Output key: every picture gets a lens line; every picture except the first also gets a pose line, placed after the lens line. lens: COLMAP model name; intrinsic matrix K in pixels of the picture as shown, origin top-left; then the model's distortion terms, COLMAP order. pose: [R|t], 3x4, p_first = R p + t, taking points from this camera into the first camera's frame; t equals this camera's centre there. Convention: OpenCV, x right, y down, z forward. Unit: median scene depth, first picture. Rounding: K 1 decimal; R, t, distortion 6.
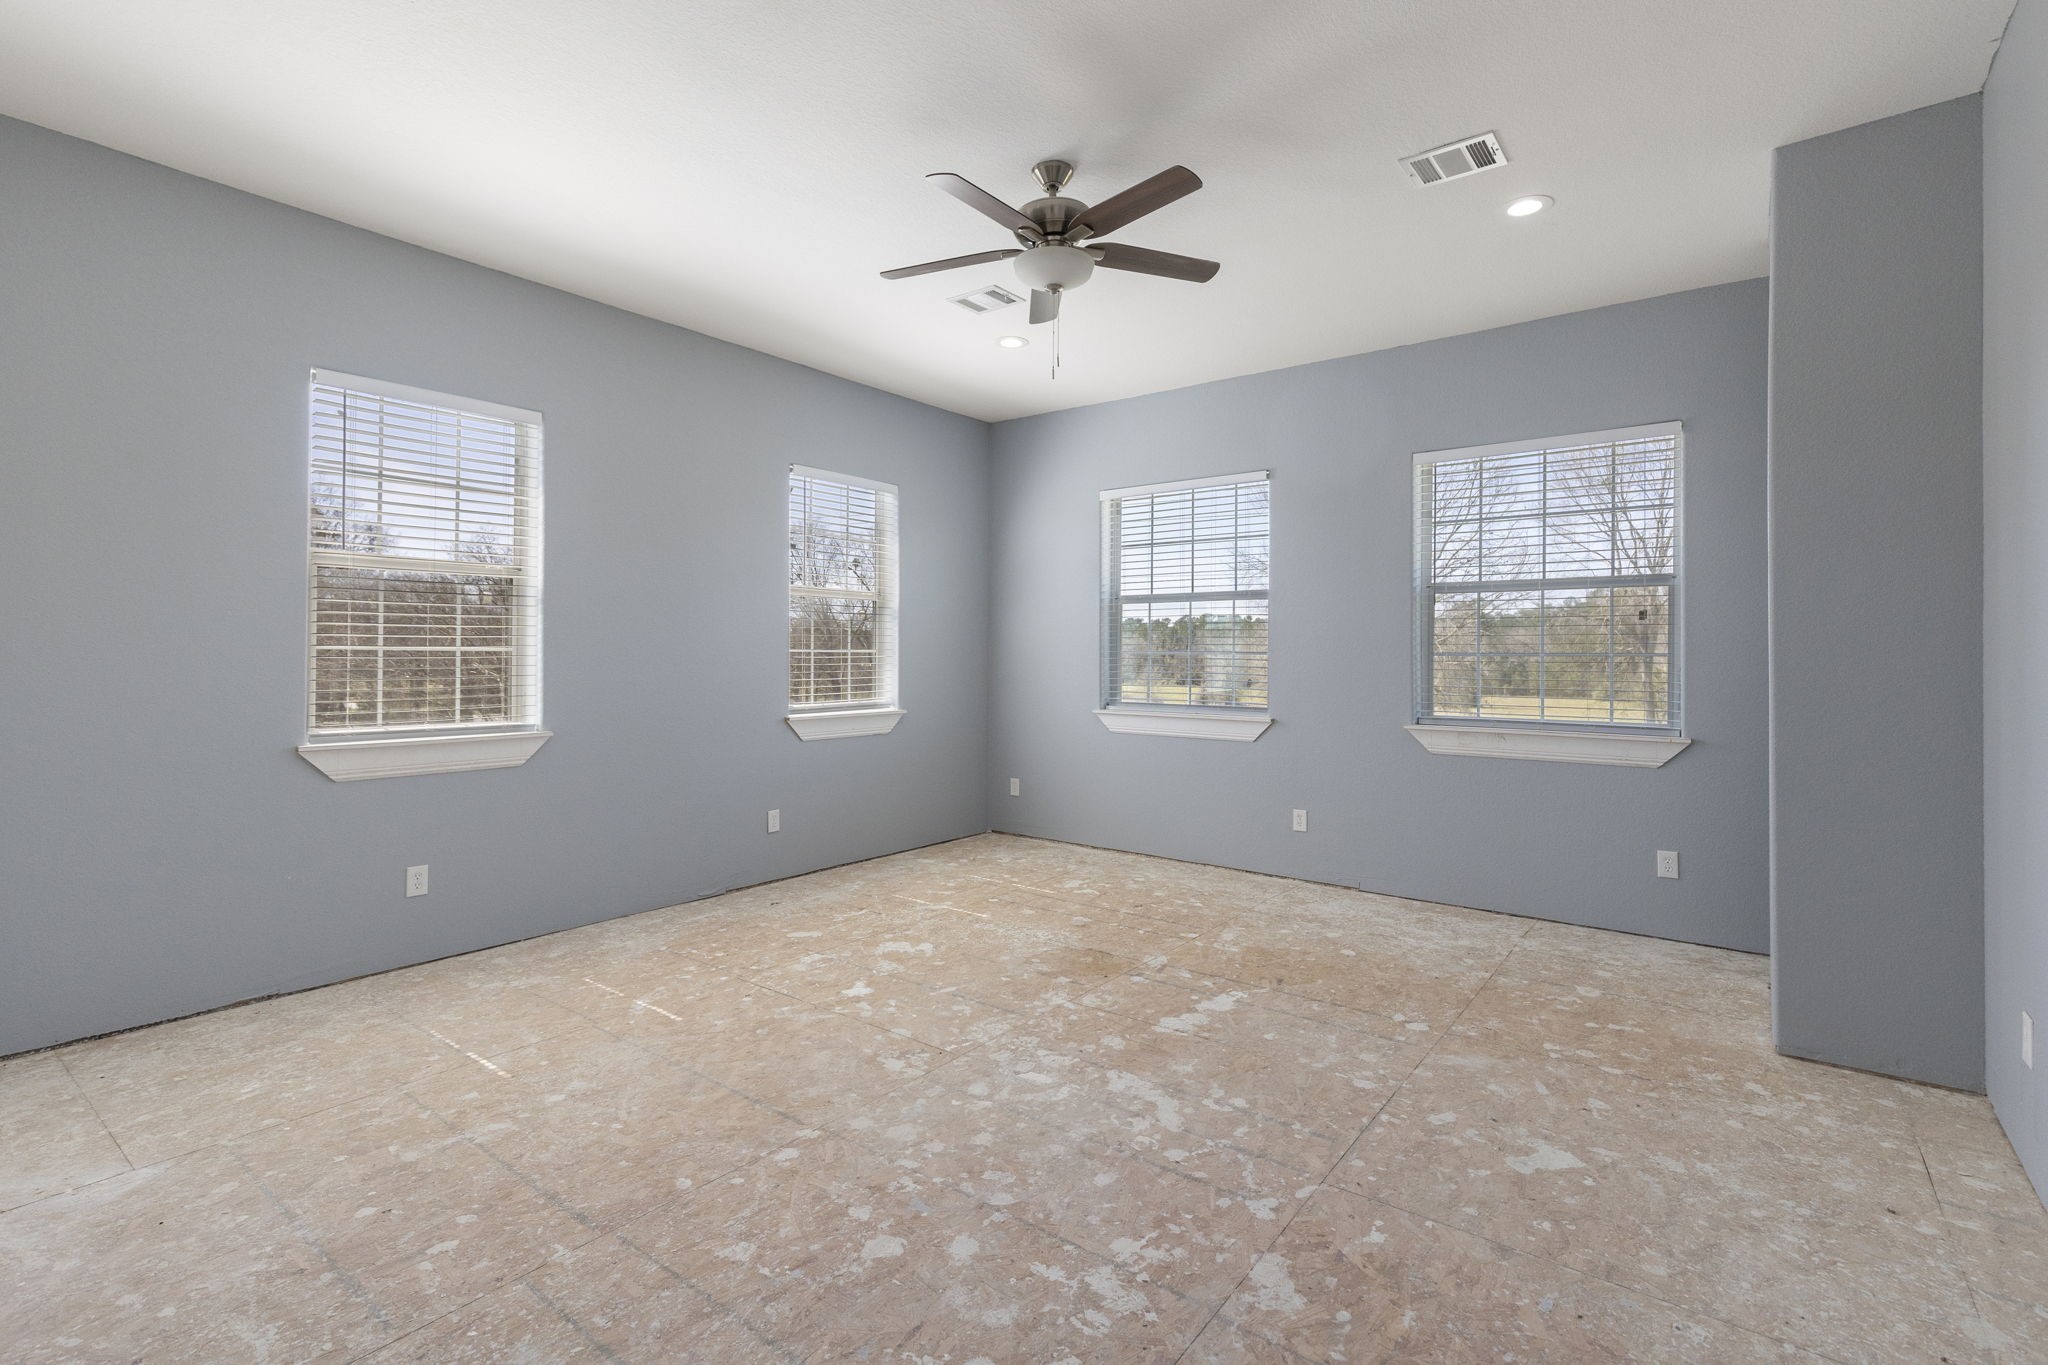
lens RADIAL K [[967.1, 0, 1011.4], [0, 967.1, 673.4], [0, 0, 1]] dist [-0.002878, -0.000208]
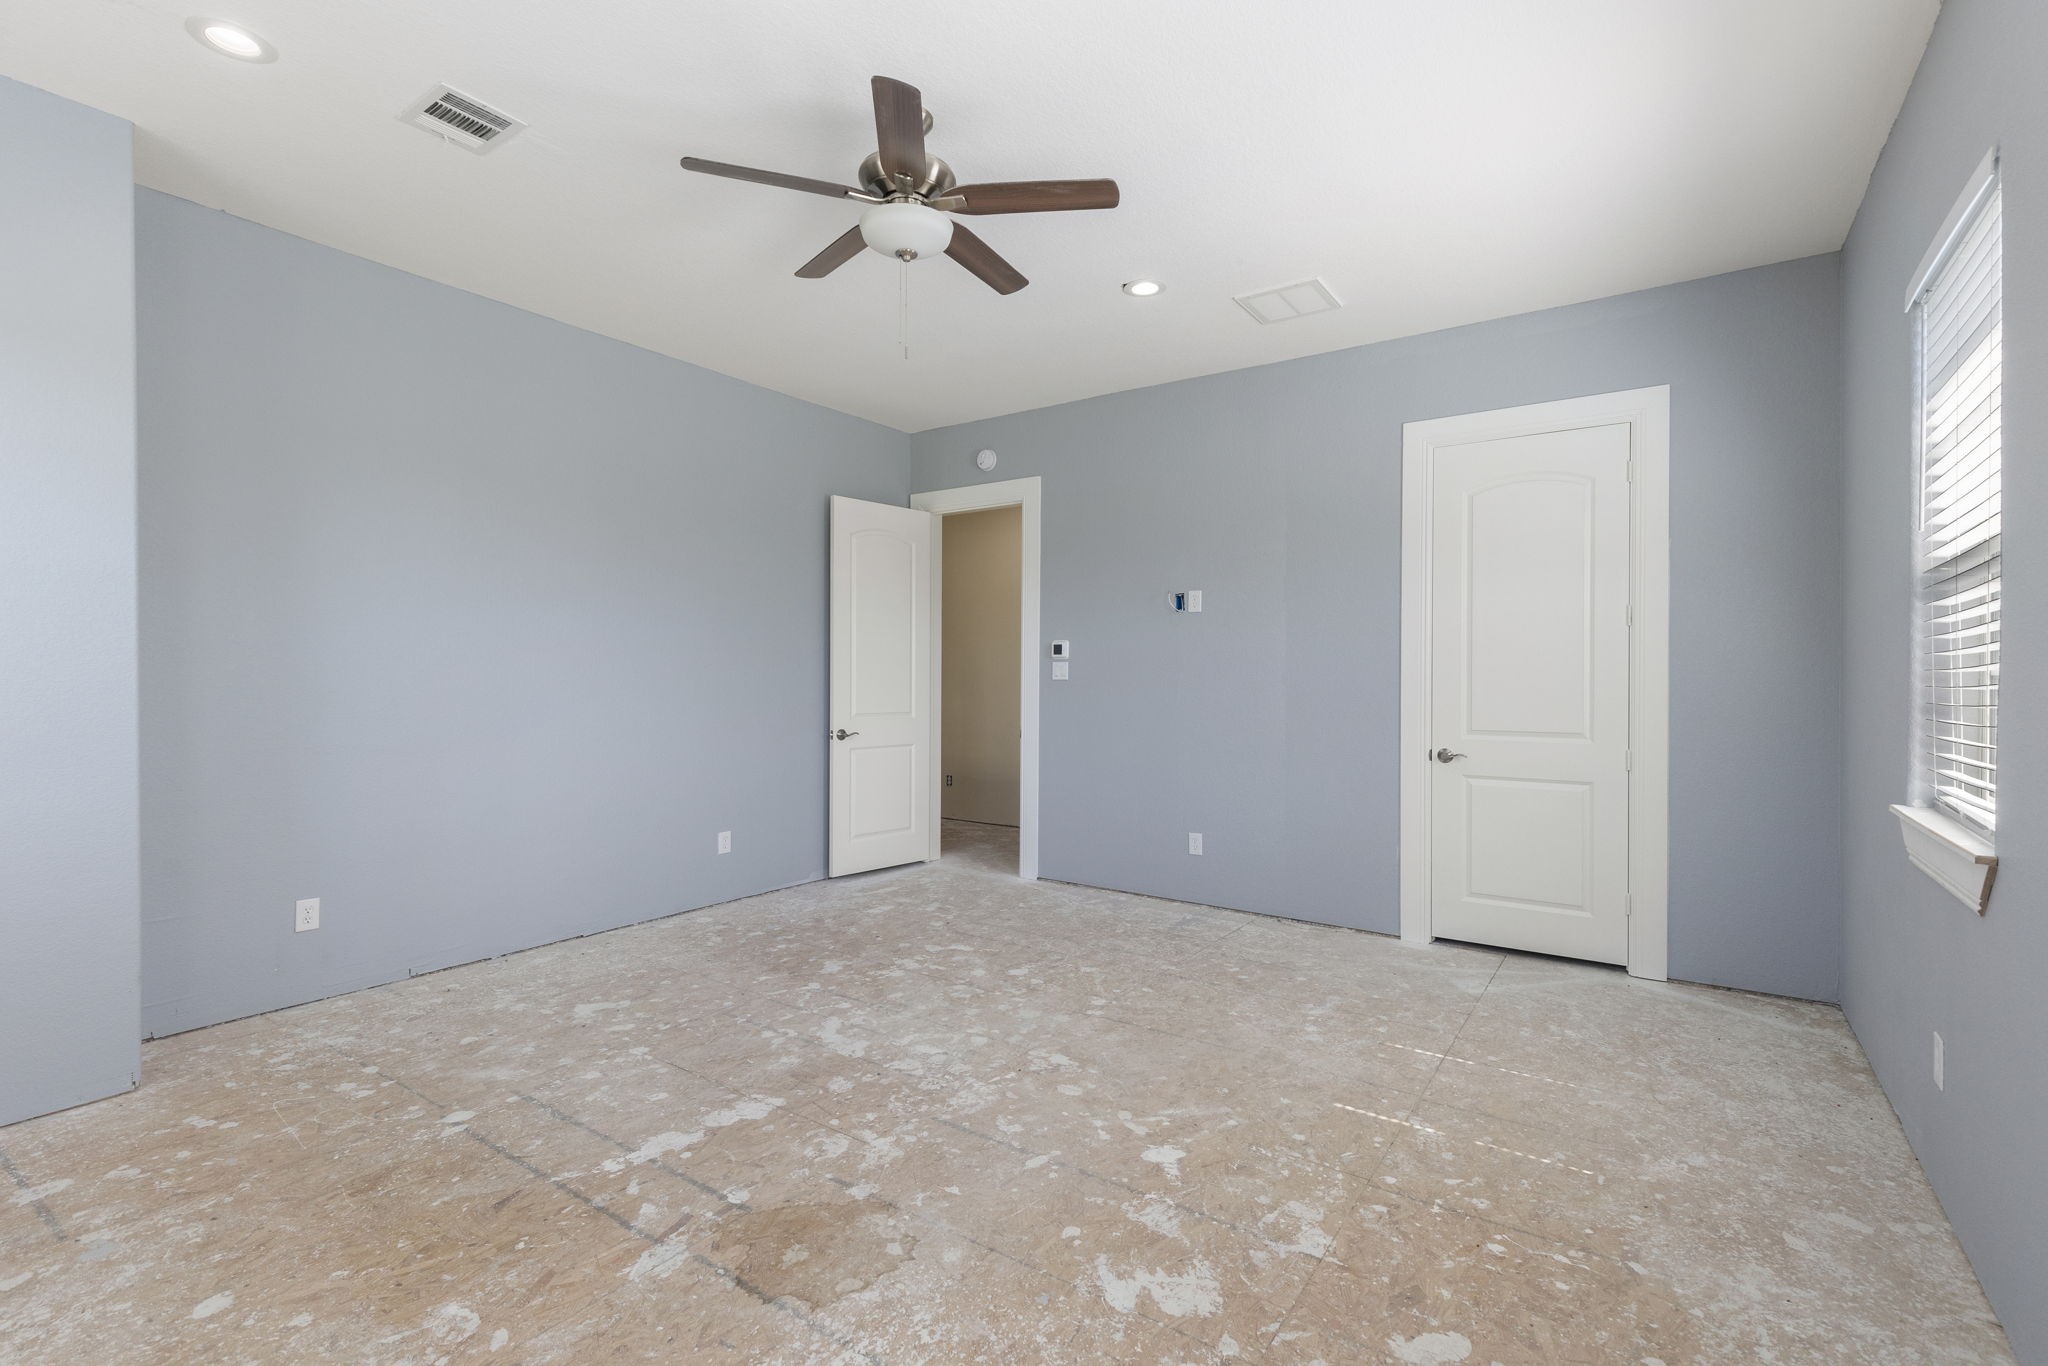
lens RADIAL K [[967.1, 0, 1024.2], [0, 967.1, 682.8], [0, 0, 1]] dist [-0.002878, -0.000208]
pose [[-0.998407, -0.008640, -0.055763, -0.018718], [-0.009850, 0.999722, 0.021444, -0.034399], [0.055563, 0.021959, -0.998214, 2.047441]]
